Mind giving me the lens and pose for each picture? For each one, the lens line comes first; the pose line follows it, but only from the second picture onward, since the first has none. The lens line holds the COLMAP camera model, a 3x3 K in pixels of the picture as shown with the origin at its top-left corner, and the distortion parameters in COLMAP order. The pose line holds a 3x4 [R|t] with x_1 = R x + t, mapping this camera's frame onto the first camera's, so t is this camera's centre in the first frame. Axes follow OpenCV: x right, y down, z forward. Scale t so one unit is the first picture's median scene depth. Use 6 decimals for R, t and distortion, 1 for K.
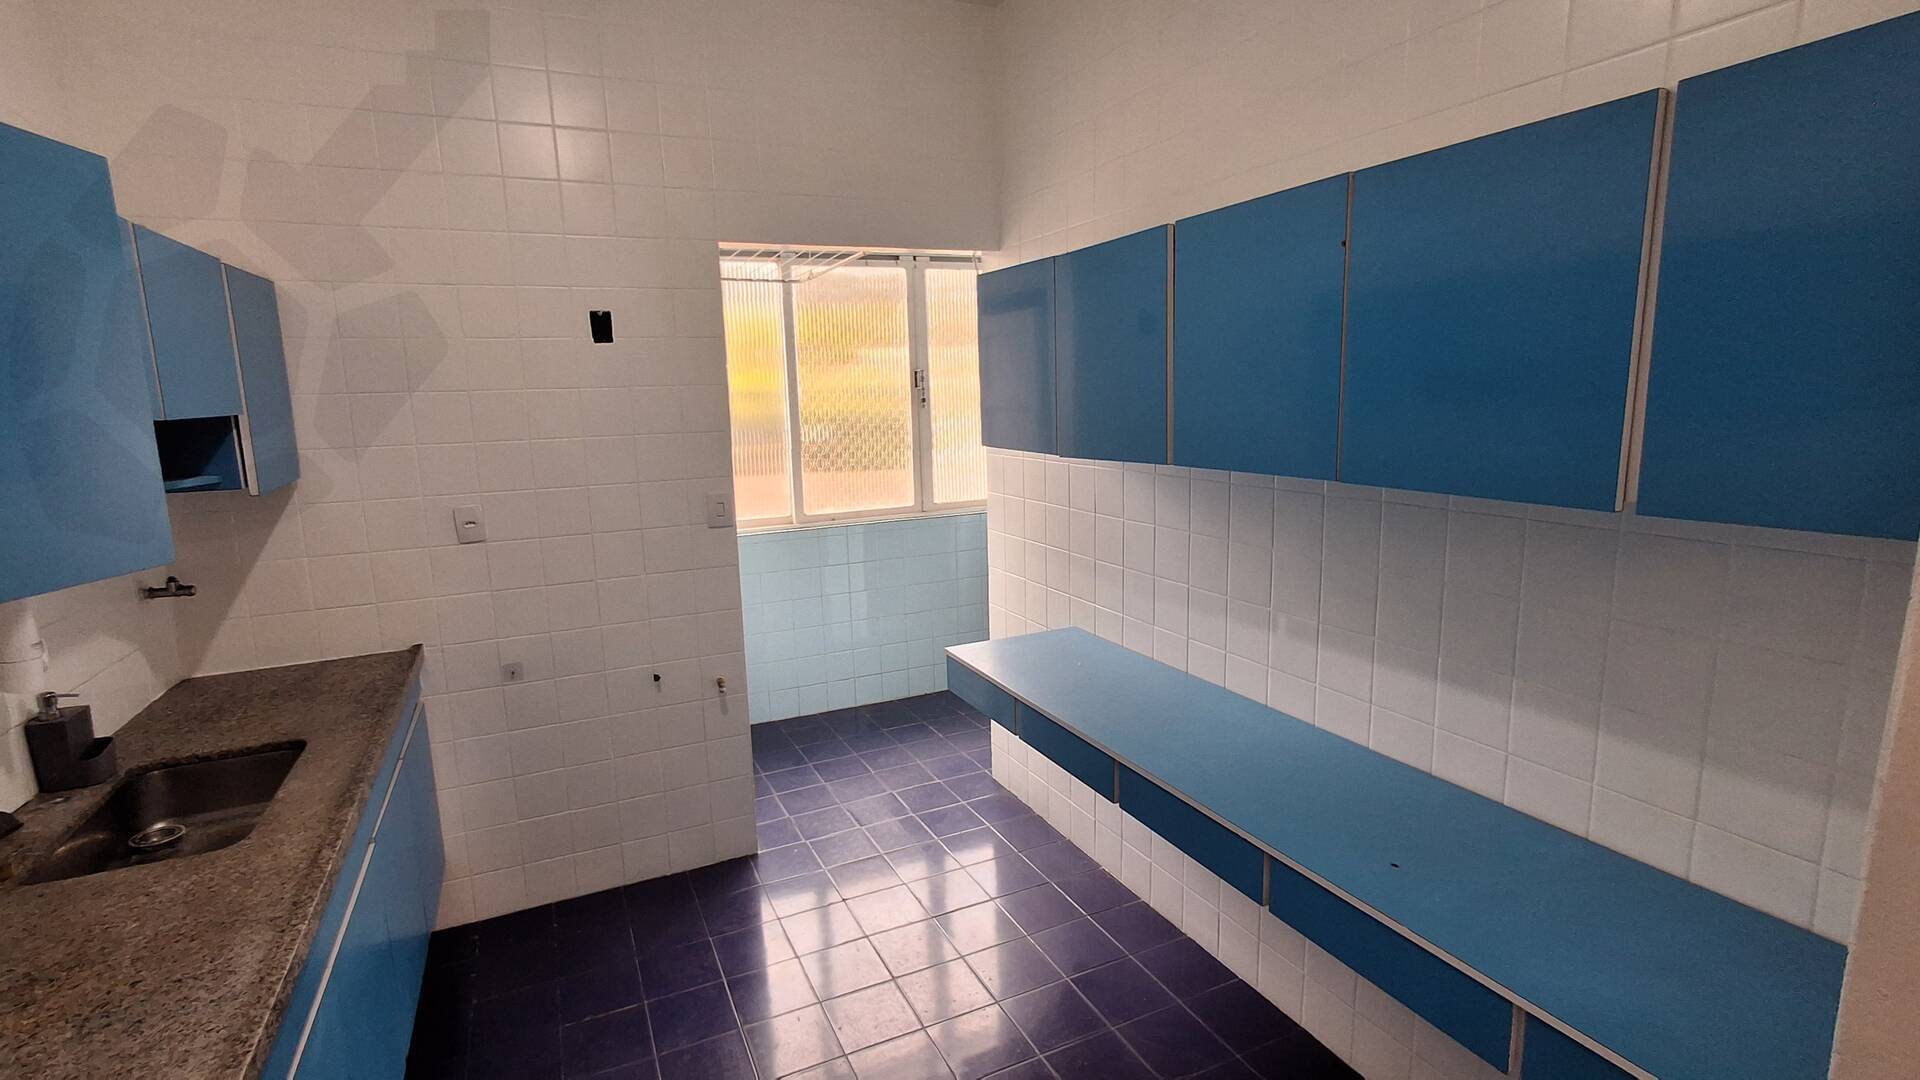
lens RADIAL K [[895.0, 0, 922.8], [0, 895.0, 537.0], [0, 0, 1]] dist [-0.003151, -0.000274]
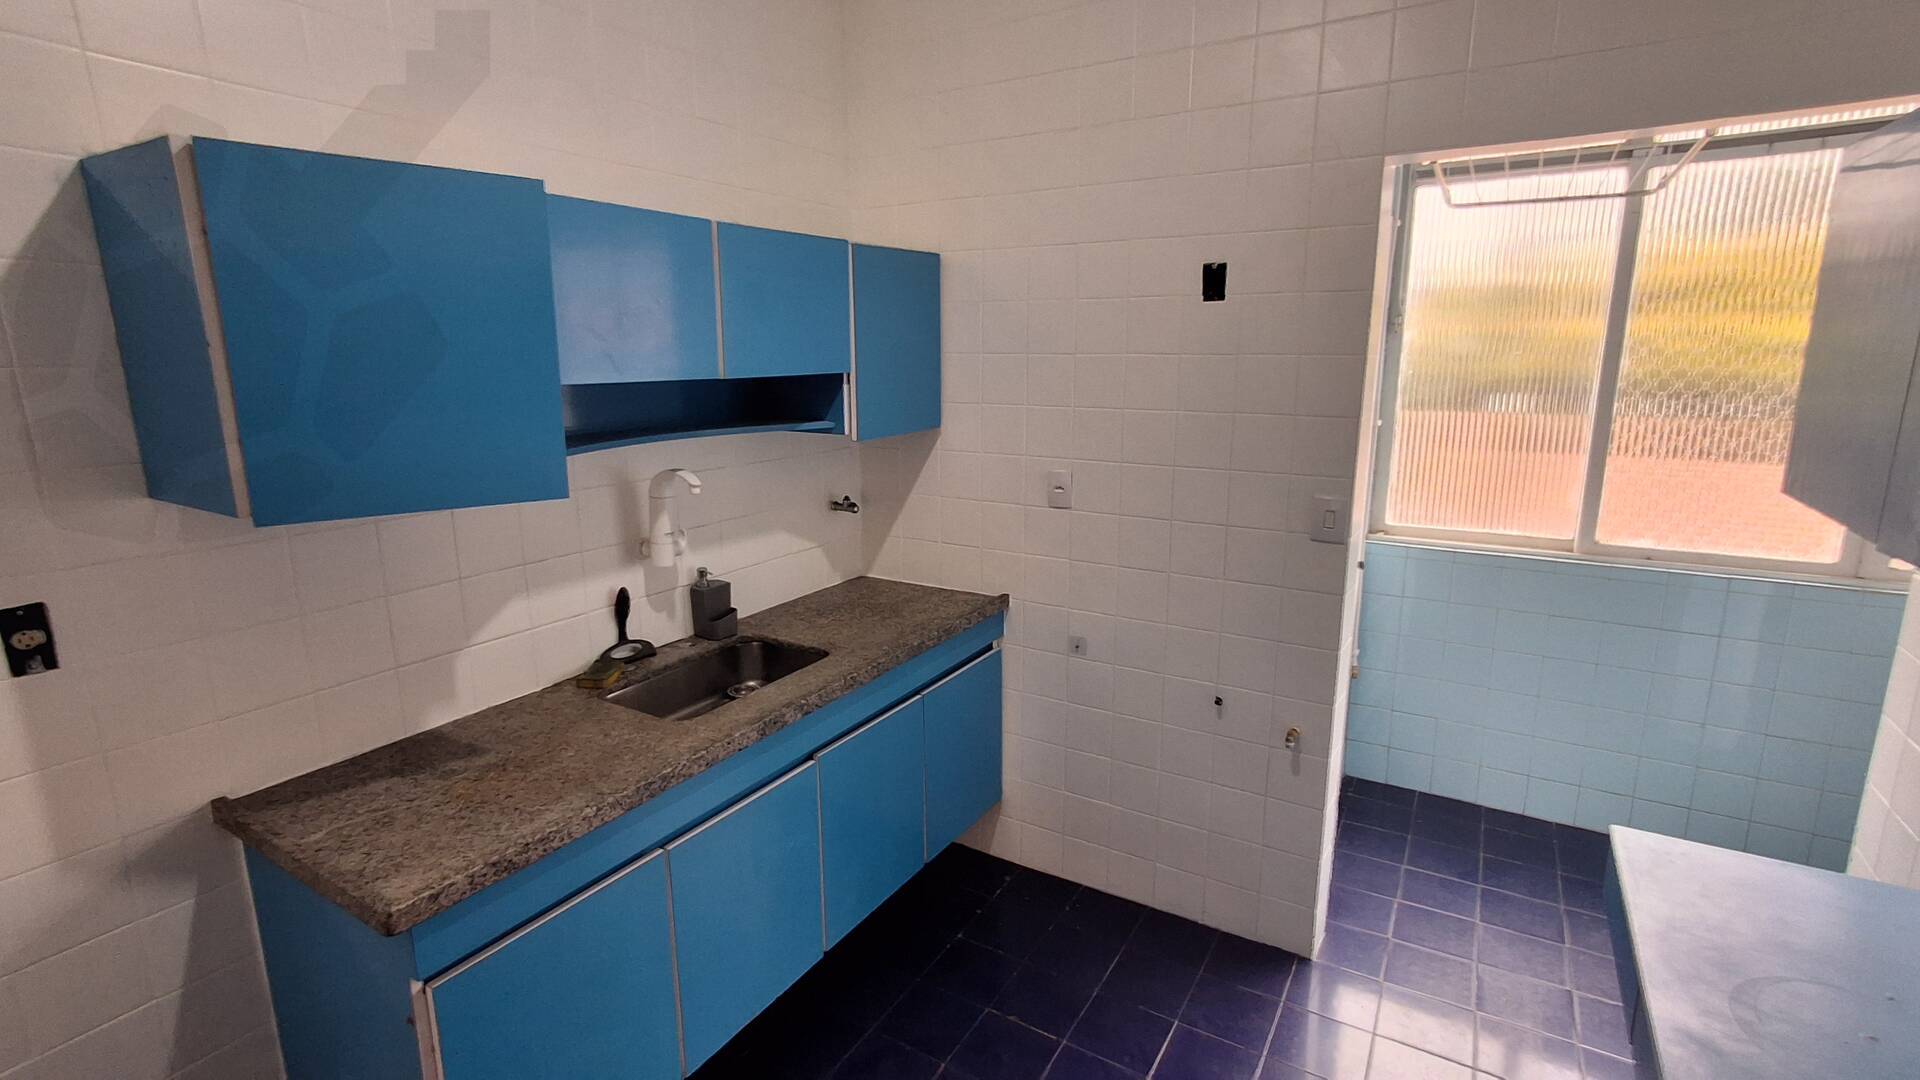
lens RADIAL K [[895.0, 0, 922.8], [0, 895.0, 537.0], [0, 0, 1]] dist [-0.003151, -0.000274]
pose [[0.555240, 0.197312, -0.807946, 0.218337], [-0.148634, 0.979353, 0.137027, -0.075437], [0.818301, 0.044006, 0.573103, 0.307938]]
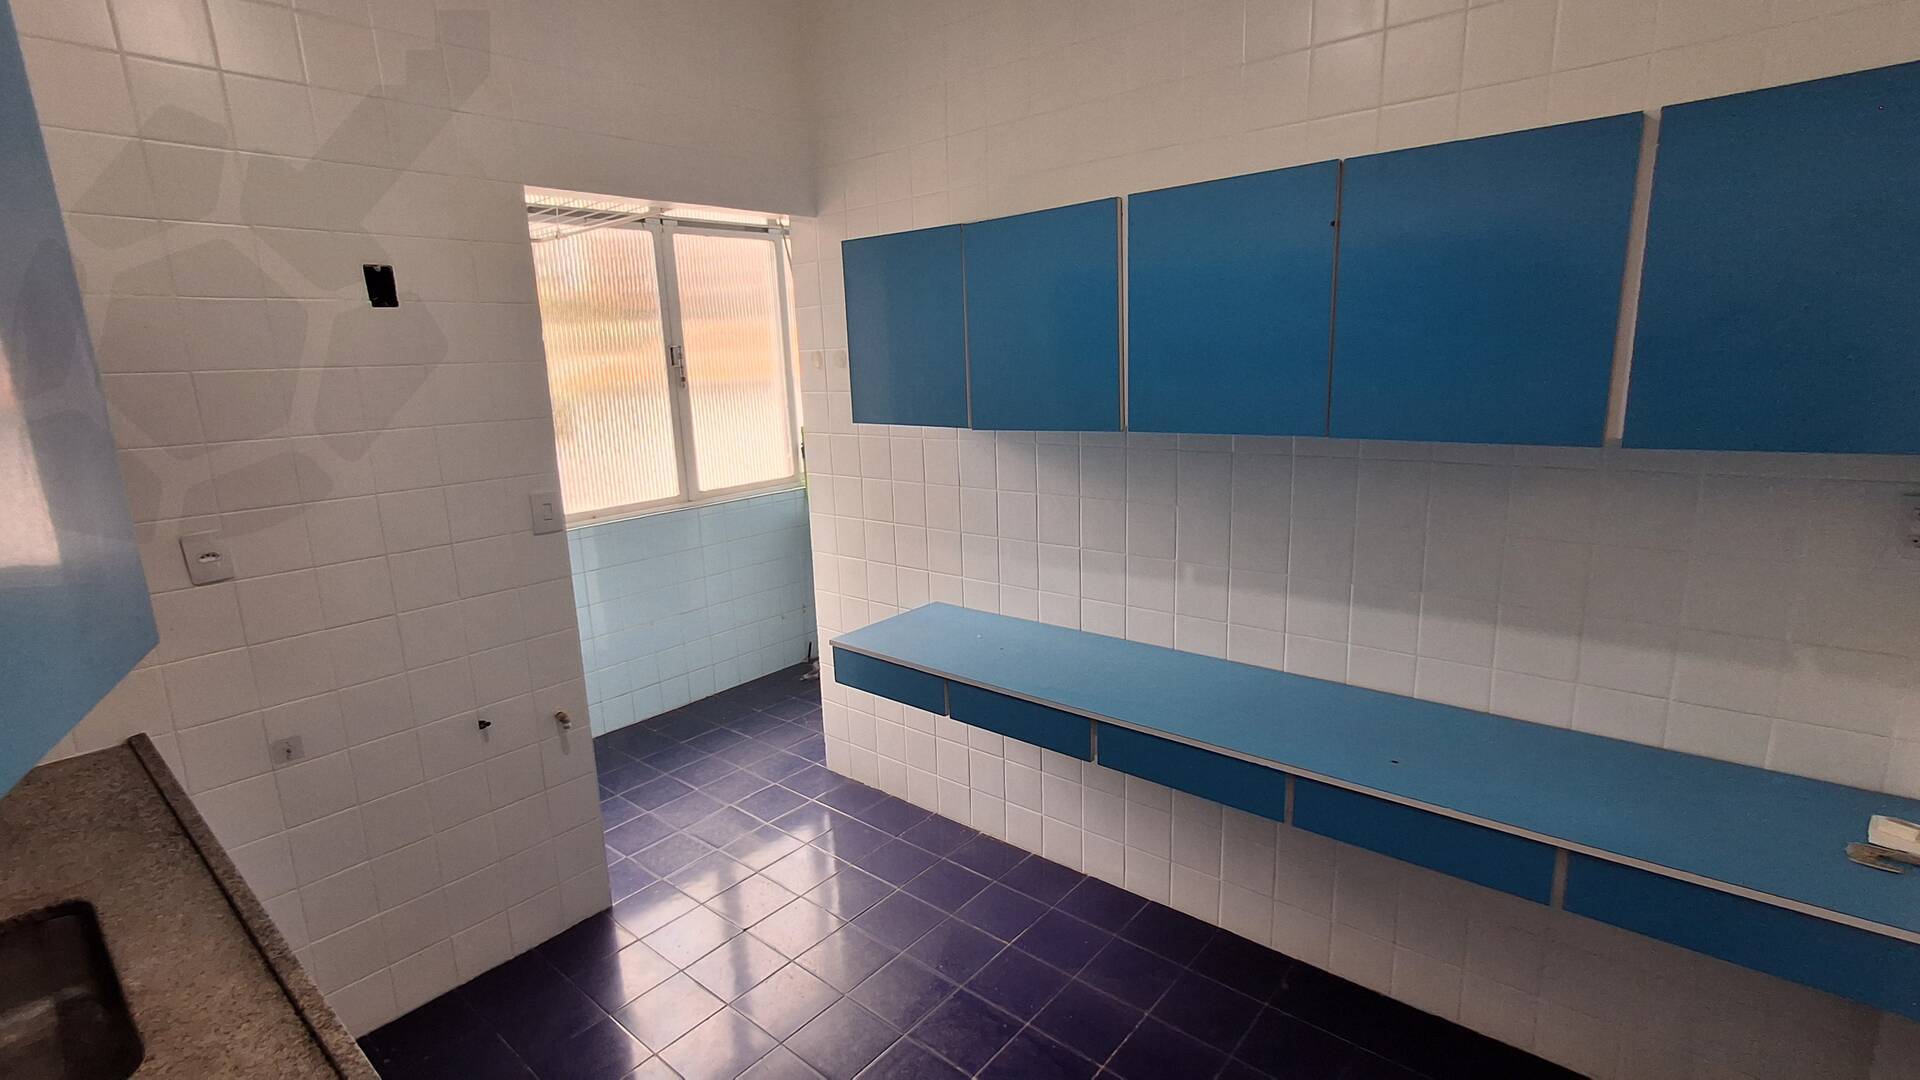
lens RADIAL K [[899.1, 0, 934.5], [0, 899.1, 547.9], [0, 0, 1]] dist [-0.001693, -0.000027]
pose [[0.907190, -0.093457, 0.410210, -0.268690], [0.080026, 0.995546, 0.049833, -0.011343], [-0.413041, -0.012381, 0.910628, 0.098071]]
